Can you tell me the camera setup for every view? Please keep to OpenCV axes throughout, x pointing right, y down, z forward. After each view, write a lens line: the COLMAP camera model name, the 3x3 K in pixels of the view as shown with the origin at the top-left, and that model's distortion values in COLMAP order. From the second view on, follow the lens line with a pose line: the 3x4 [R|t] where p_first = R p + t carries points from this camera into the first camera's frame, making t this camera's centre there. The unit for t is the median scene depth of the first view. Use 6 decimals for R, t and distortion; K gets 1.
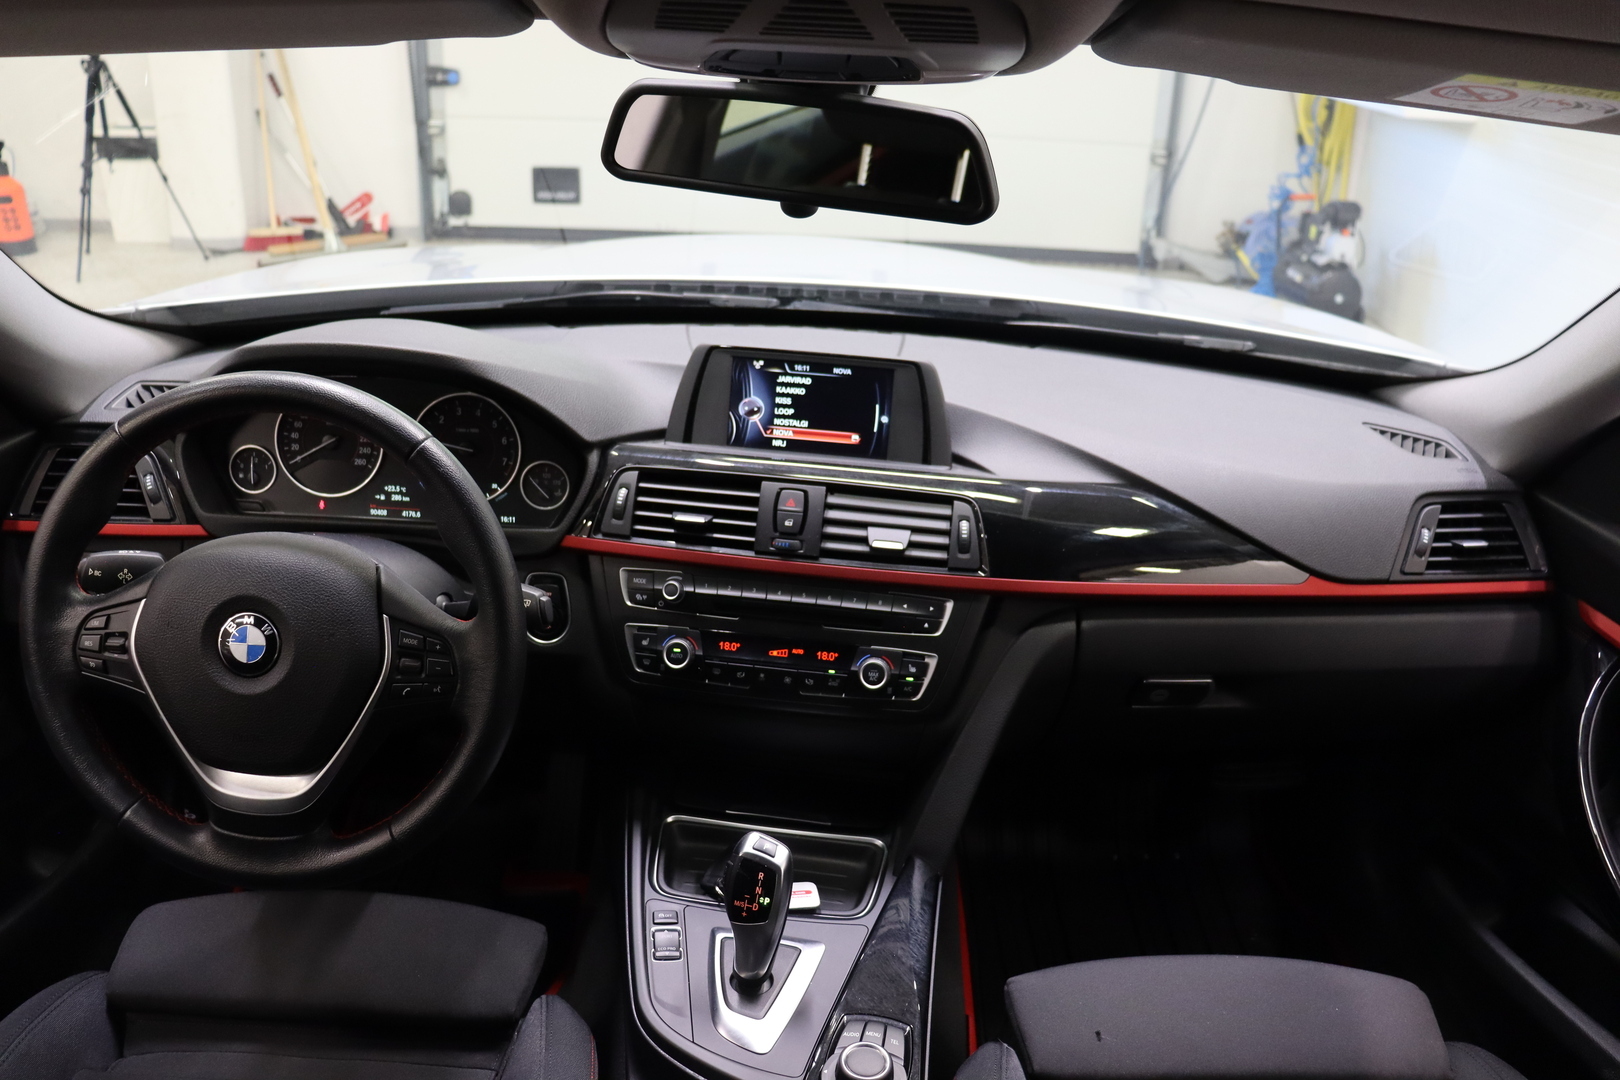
lens RADIAL K [[1315.7, 0, 810.0], [0, 1315.7, 540.0], [0, 0, 1]] dist [-0.190165, 0.161065]
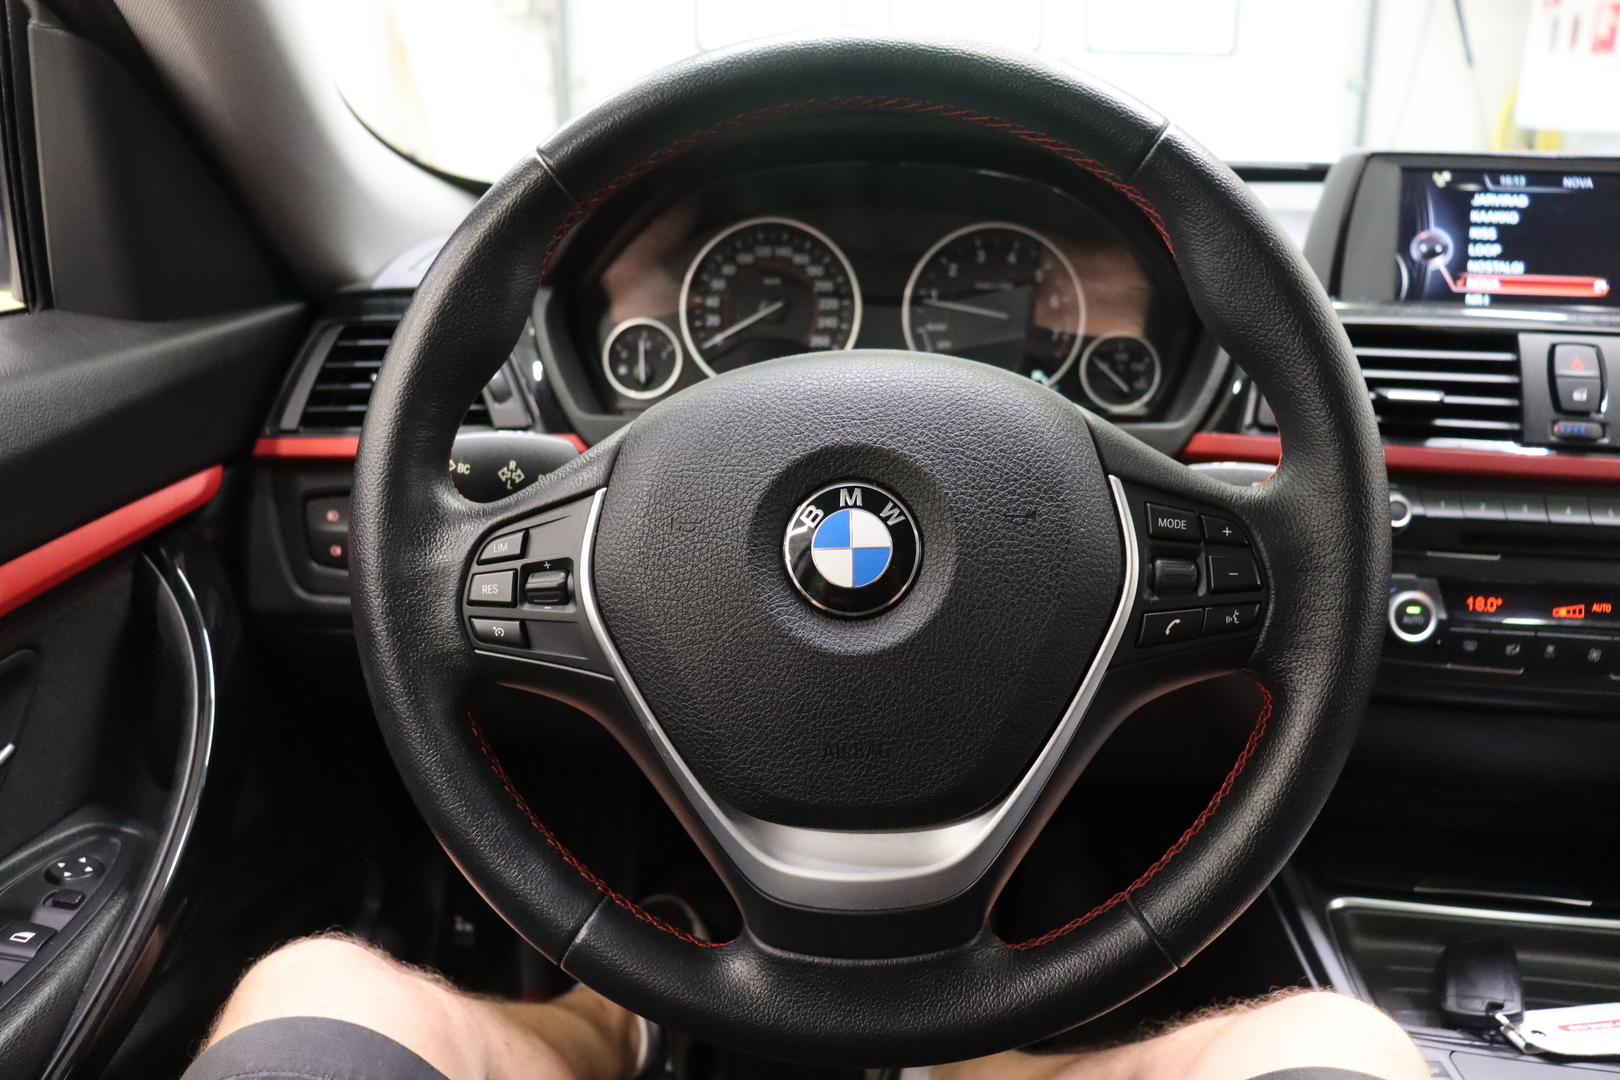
lens RADIAL K [[1315.7, 0, 810.0], [0, 1315.7, 540.0], [0, 0, 1]] dist [-0.190165, 0.161065]
pose [[0.996716, -0.029909, -0.075245, -0.324655], [0.023520, 0.996153, -0.084410, 0.092909], [0.077480, 0.082364, 0.993586, 0.396288]]
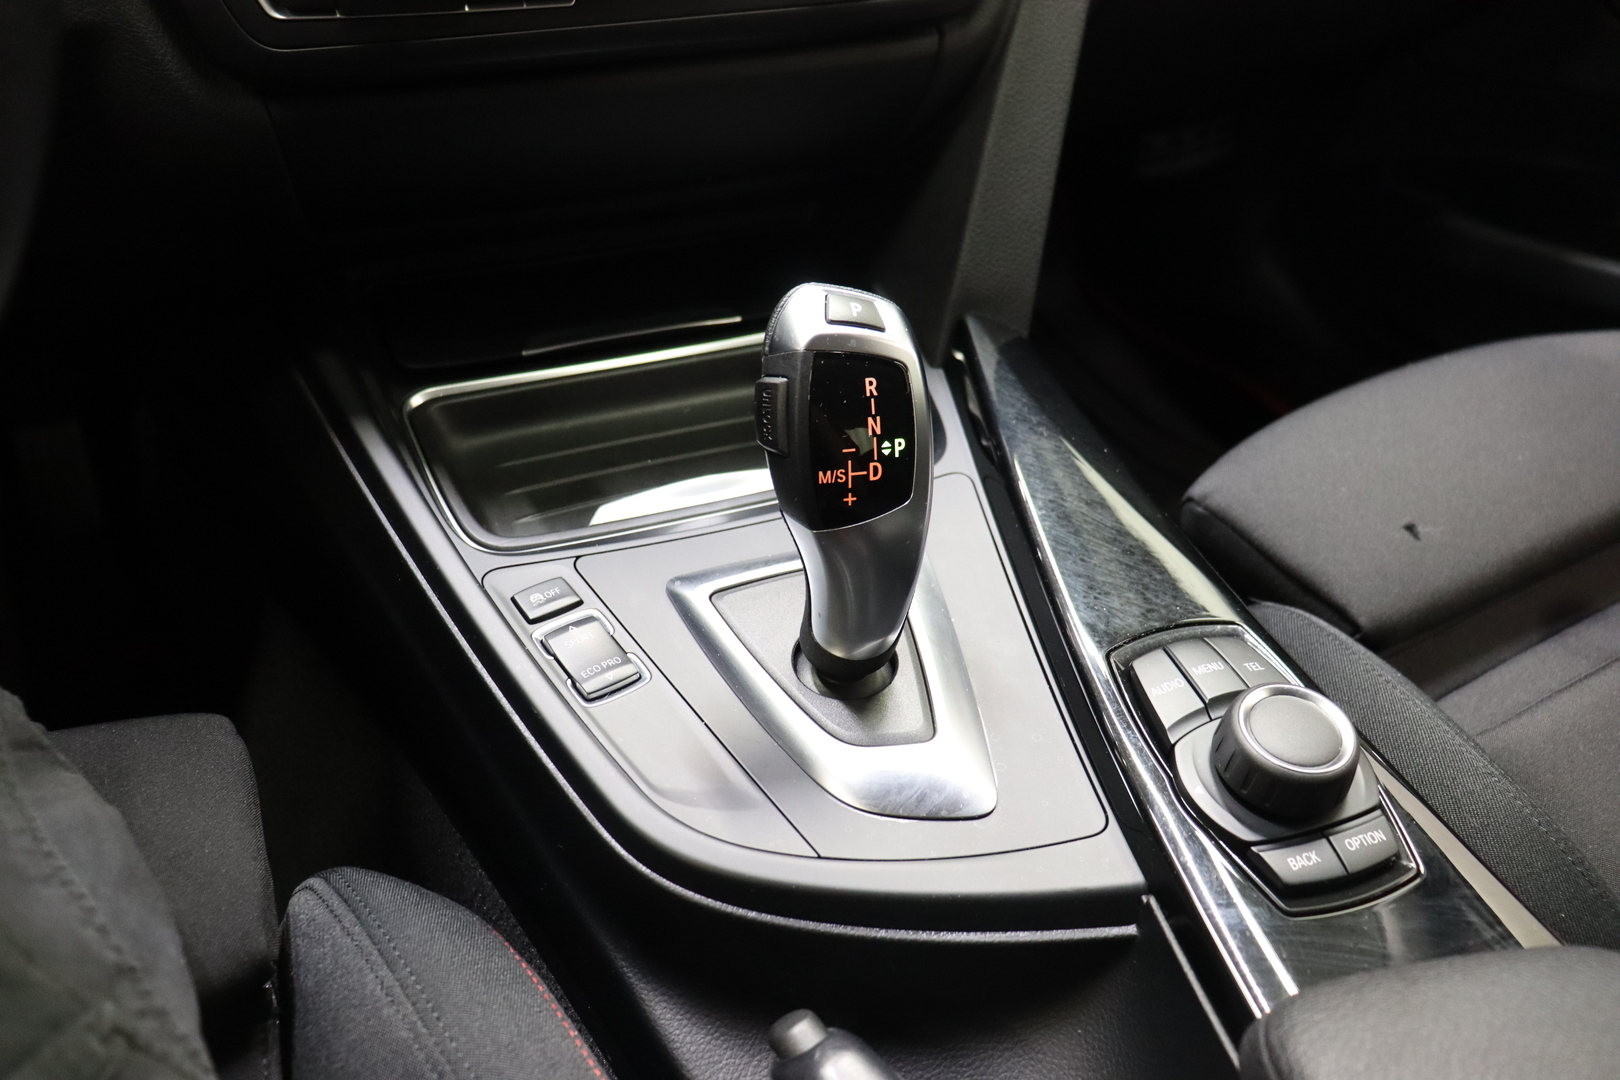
lens RADIAL K [[1315.7, 0, 810.0], [0, 1315.7, 540.0], [0, 0, 1]] dist [-0.190165, 0.161065]
pose [[0.868842, -0.315883, 0.381223, -0.183982], [0.195683, 0.926416, 0.321654, 0.153336], [-0.454776, -0.204867, 0.866723, 0.589936]]
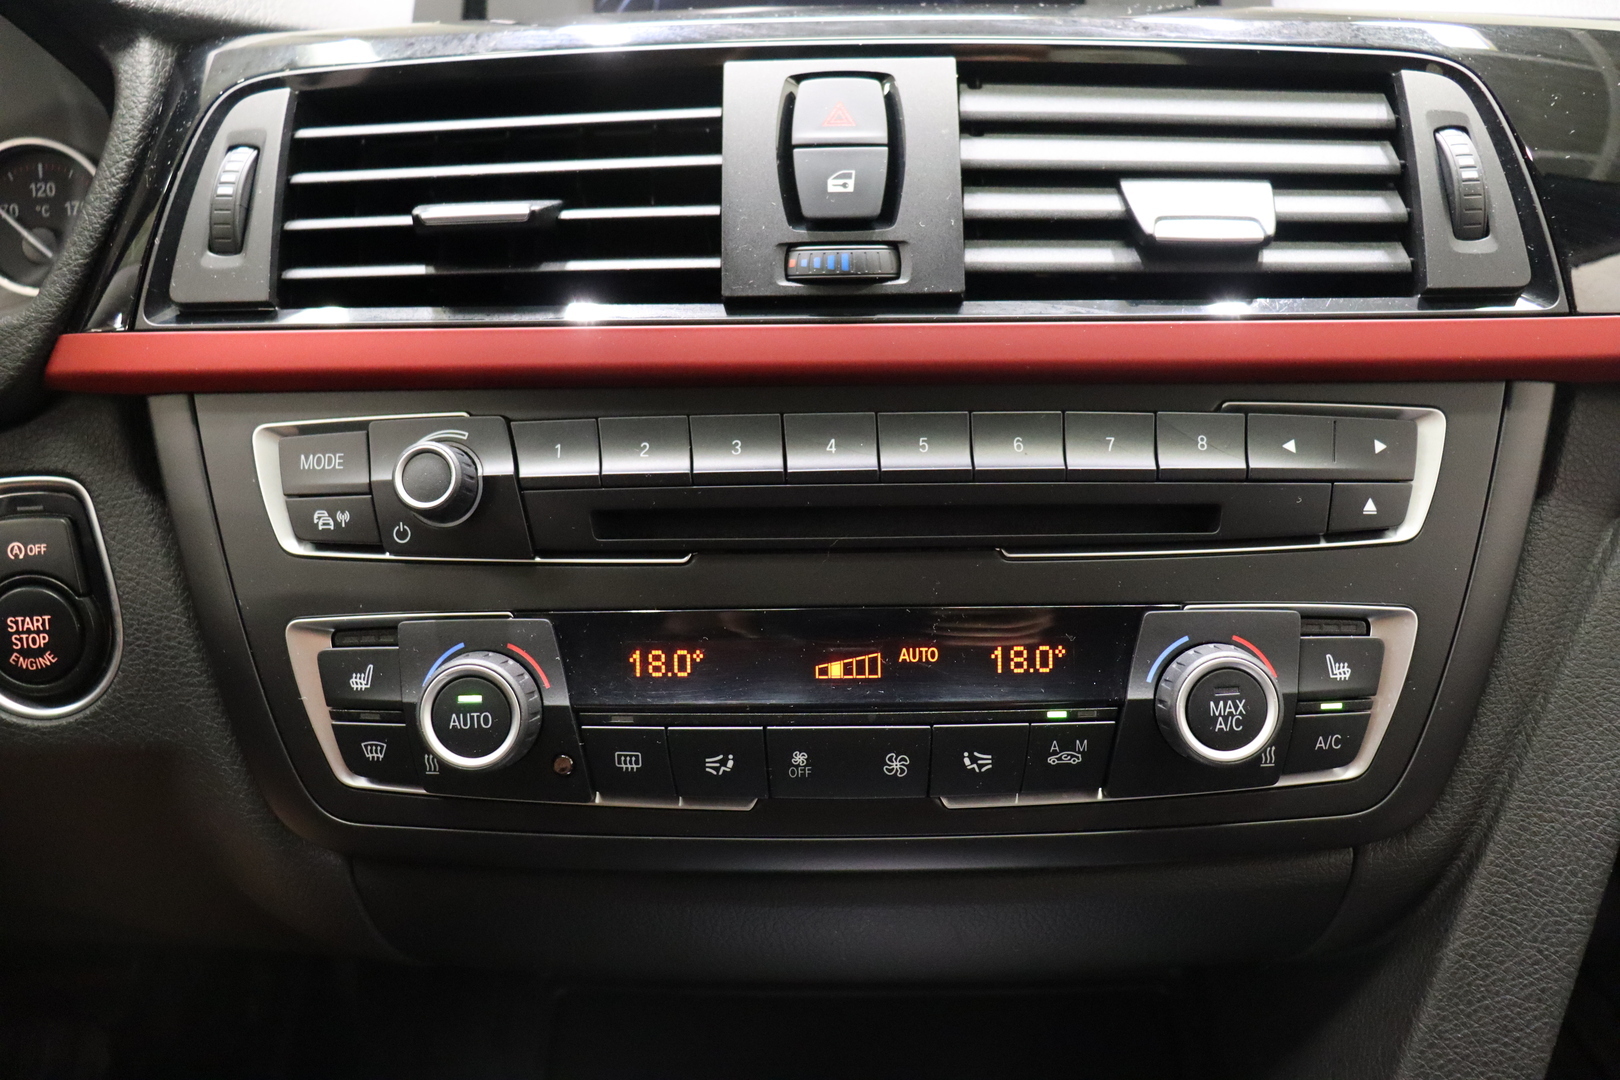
lens RADIAL K [[1315.7, 0, 810.0], [0, 1315.7, 540.0], [0, 0, 1]] dist [-0.190165, 0.161065]
pose [[0.992432, -0.102629, 0.067418, -0.047252], [0.102963, 0.994684, -0.001487, 0.058737], [-0.066907, 0.008417, 0.997724, 0.723024]]
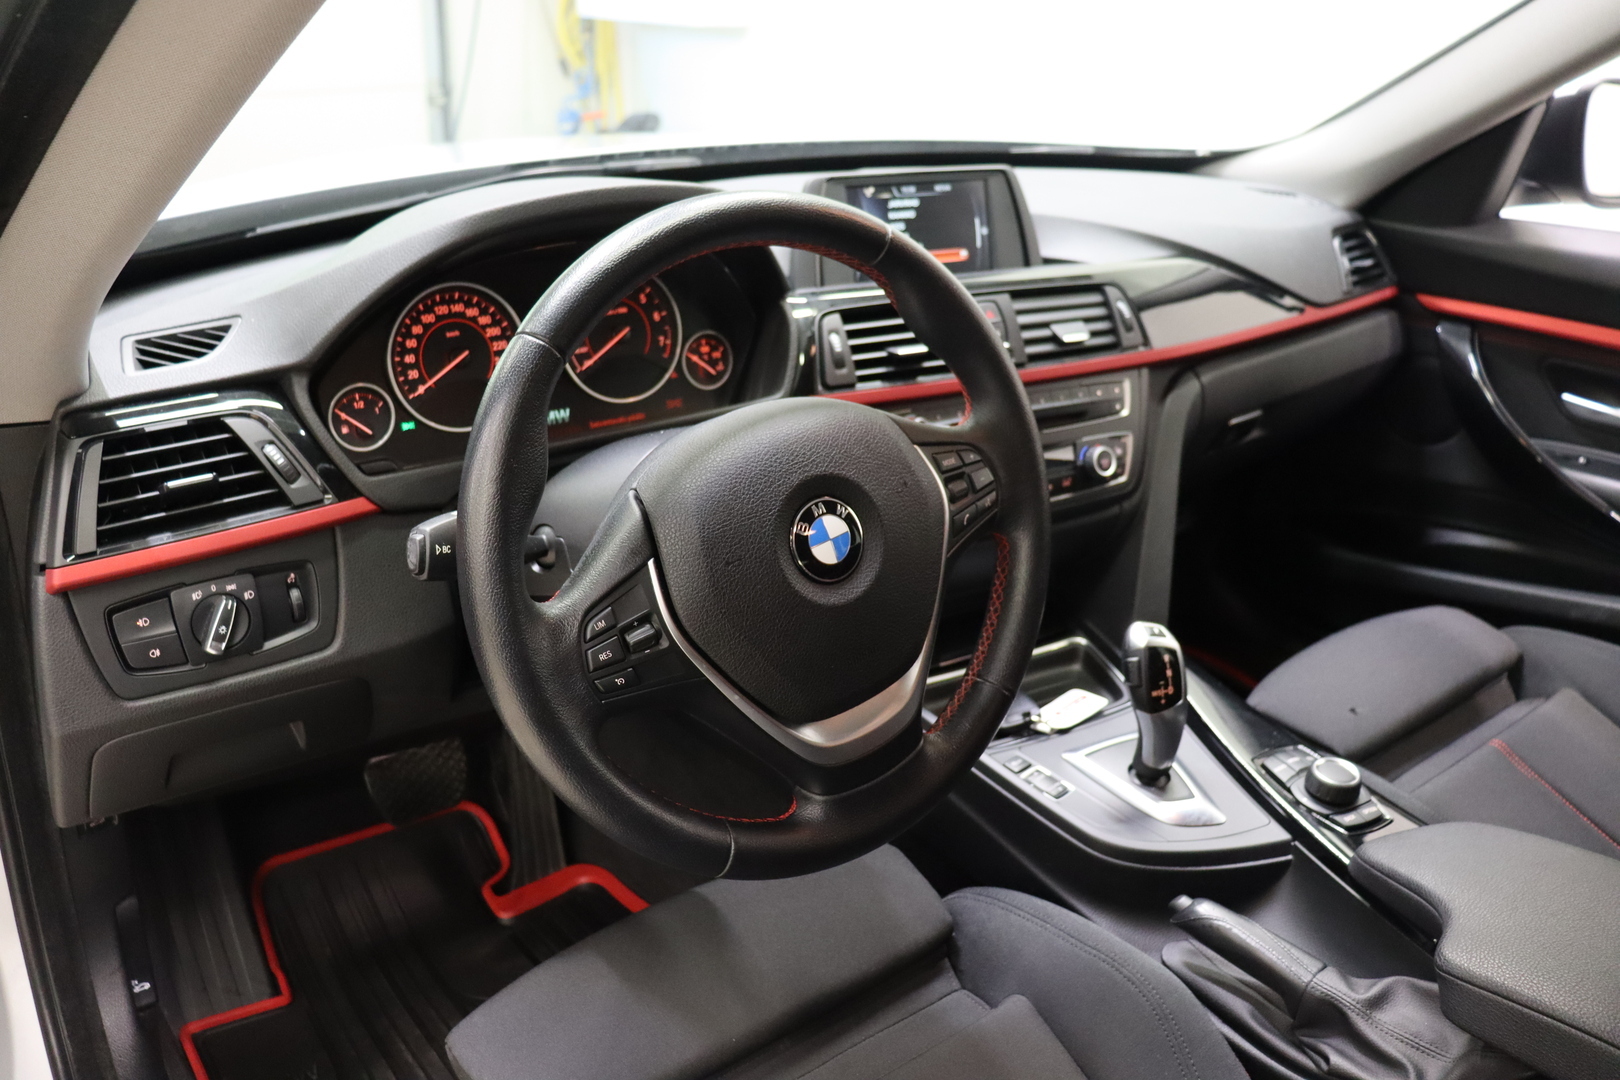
lens RADIAL K [[1315.7, 0, 810.0], [0, 1315.7, 540.0], [0, 0, 1]] dist [-0.190165, 0.161065]
pose [[0.800601, -0.265921, 0.536958, -0.672916], [0.250810, 0.962569, 0.102743, -0.000188], [-0.544180, 0.052419, 0.837329, 0.271659]]
